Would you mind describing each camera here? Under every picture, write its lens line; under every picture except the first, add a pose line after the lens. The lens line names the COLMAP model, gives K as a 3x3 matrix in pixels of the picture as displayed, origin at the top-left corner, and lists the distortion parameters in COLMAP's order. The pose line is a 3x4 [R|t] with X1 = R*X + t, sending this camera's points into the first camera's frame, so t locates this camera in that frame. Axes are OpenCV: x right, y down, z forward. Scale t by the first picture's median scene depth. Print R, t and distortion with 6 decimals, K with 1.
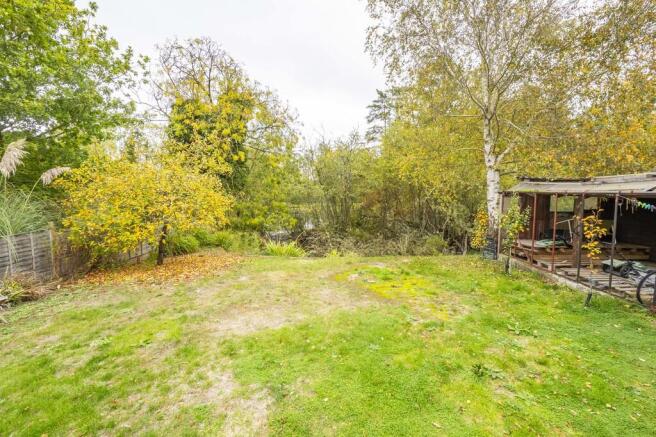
lens RADIAL K [[271.4, 0, 322.9], [0, 271.4, 219.6], [0, 0, 1]] dist [-0.011808, 0.001112]
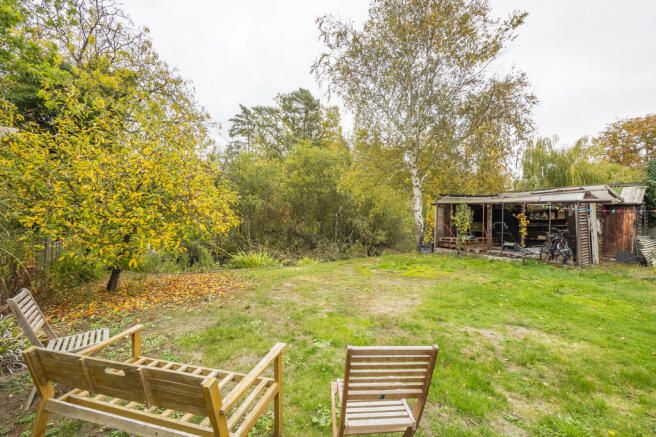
lens RADIAL K [[271.4, 0, 348.9], [0, 271.4, 223.5], [0, 0, 1]] dist [-0.011808, 0.001112]
pose [[0.827611, -0.004138, 0.561286, -0.633627], [0.034827, 0.998425, -0.043991, 0.059714], [-0.560220, 0.055956, 0.826452, 0.117113]]
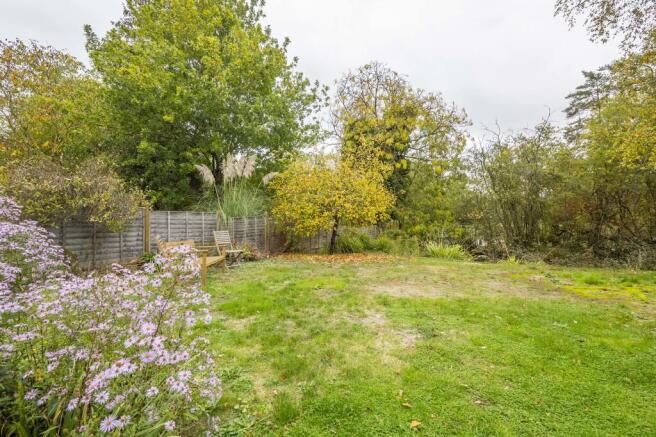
lens RADIAL K [[271.4, 0, 323.3], [0, 271.4, 217.8], [0, 0, 1]] dist [-0.011808, 0.001112]
pose [[0.836716, 0.000459, -0.547638, 0.012257], [-0.038983, 0.997513, -0.058724, 0.068471], [0.546248, 0.070484, 0.834652, -0.014630]]
